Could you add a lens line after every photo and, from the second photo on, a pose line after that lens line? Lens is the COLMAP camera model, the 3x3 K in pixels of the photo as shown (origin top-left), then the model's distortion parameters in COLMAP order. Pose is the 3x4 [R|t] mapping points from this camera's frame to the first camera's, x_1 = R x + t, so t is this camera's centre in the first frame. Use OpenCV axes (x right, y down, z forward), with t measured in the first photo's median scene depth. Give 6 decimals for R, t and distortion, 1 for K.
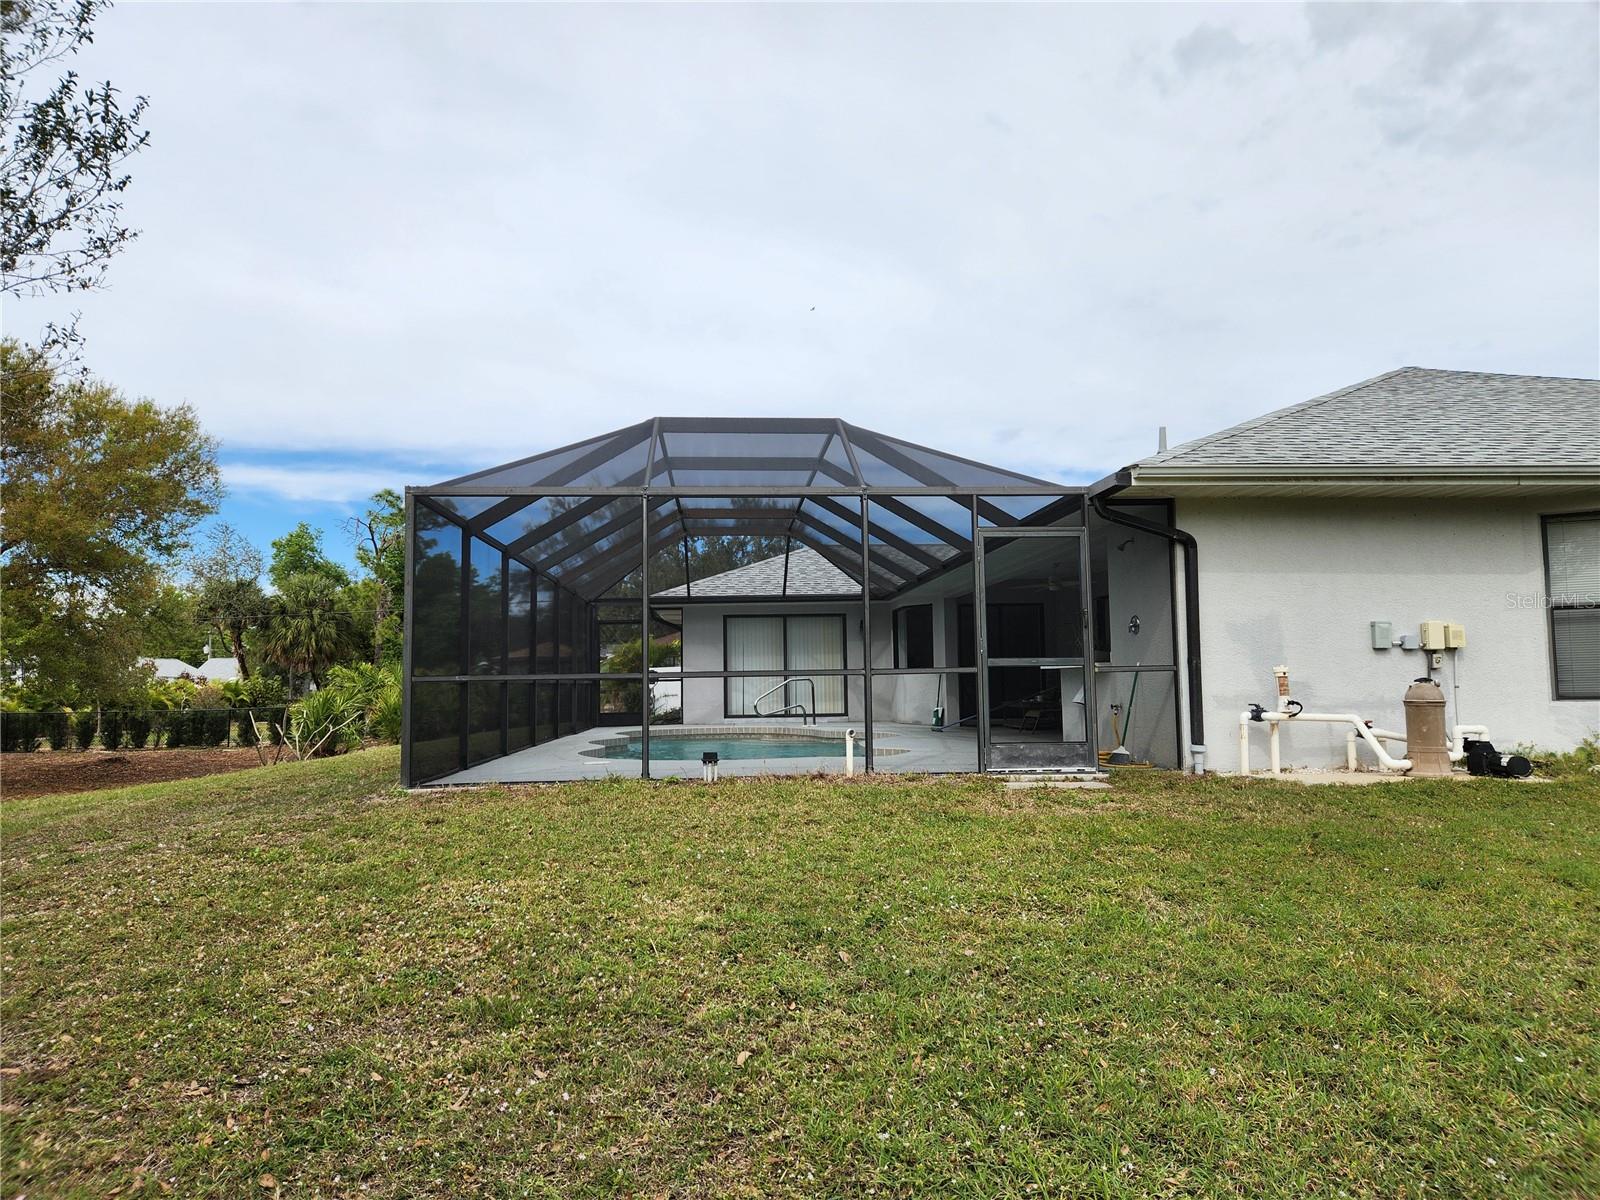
lens RADIAL K [[1065.7, 0, 808.9], [0, 1065.7, 599.2], [0, 0, 1]] dist [0.074914, -0.055749]
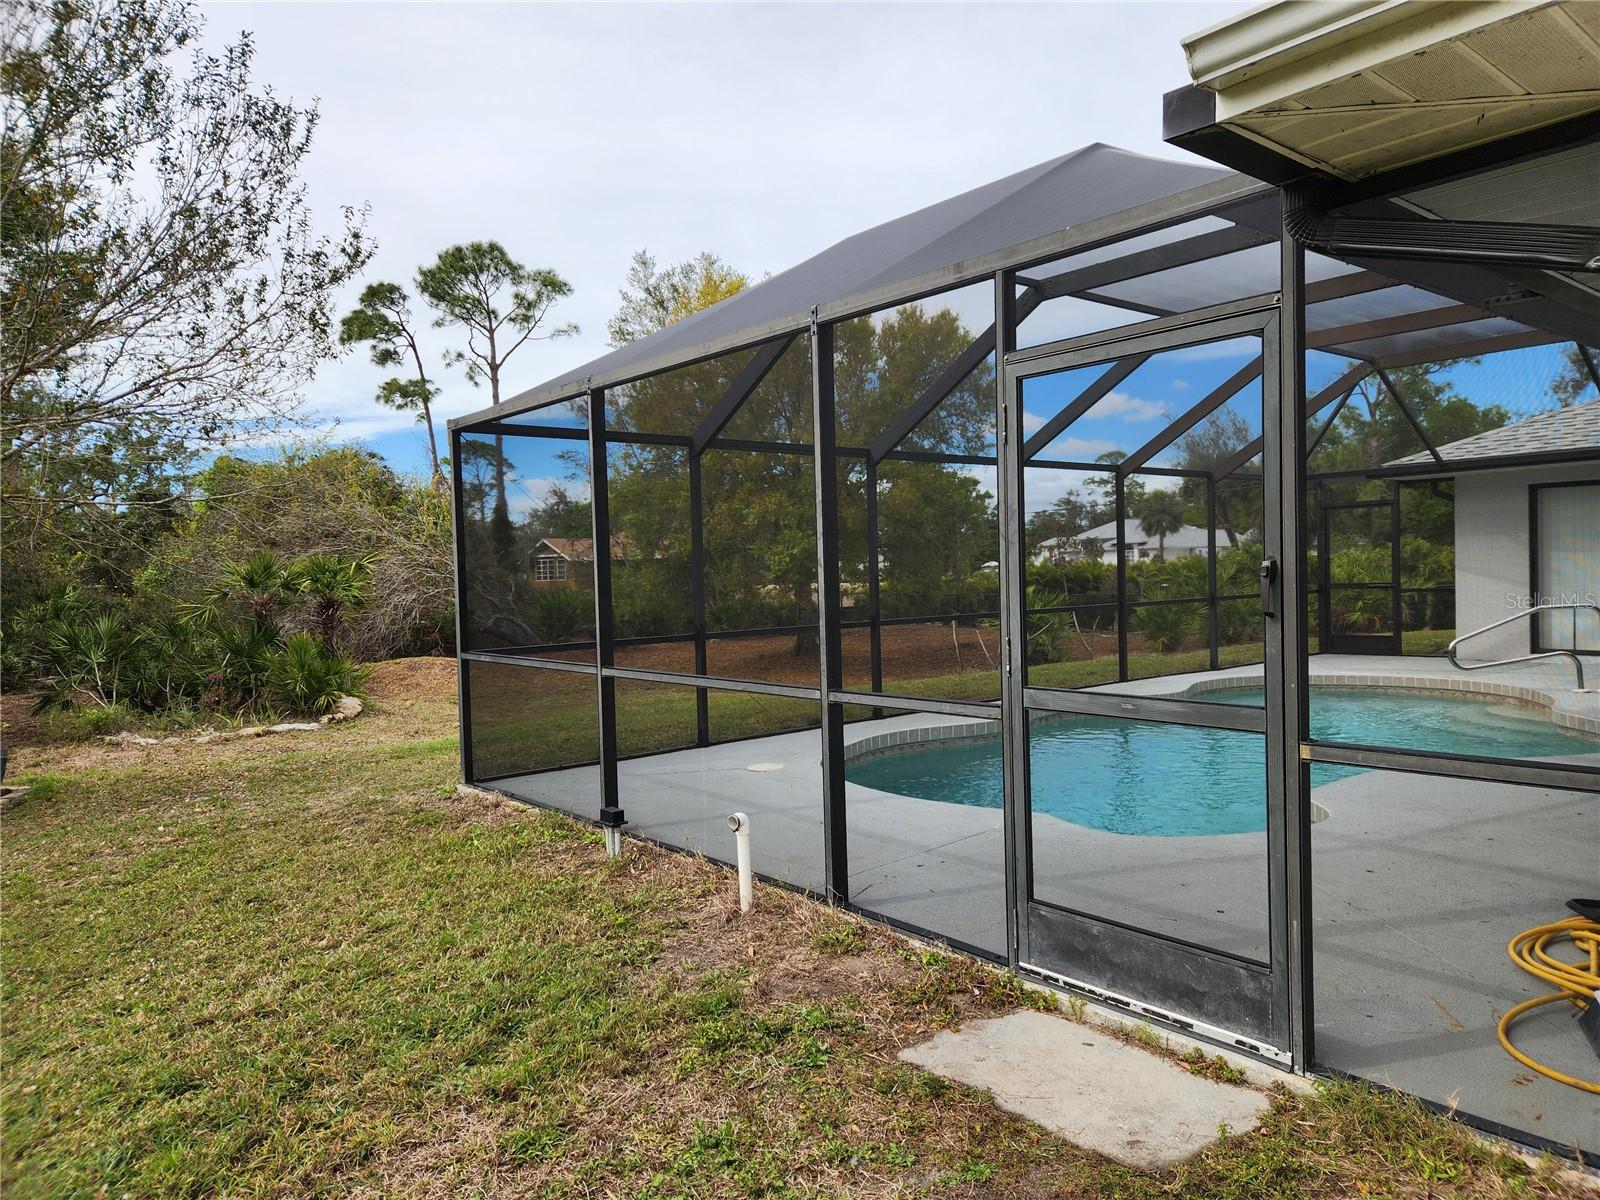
lens RADIAL K [[1065.7, 0, 808.9], [0, 1065.7, 599.2], [0, 0, 1]] dist [0.074914, -0.055749]
pose [[0.555866, 0.019362, -0.831047, 0.155829], [0.091219, 0.992271, 0.084132, -0.007496], [0.826252, -0.122574, 0.549803, 0.242639]]
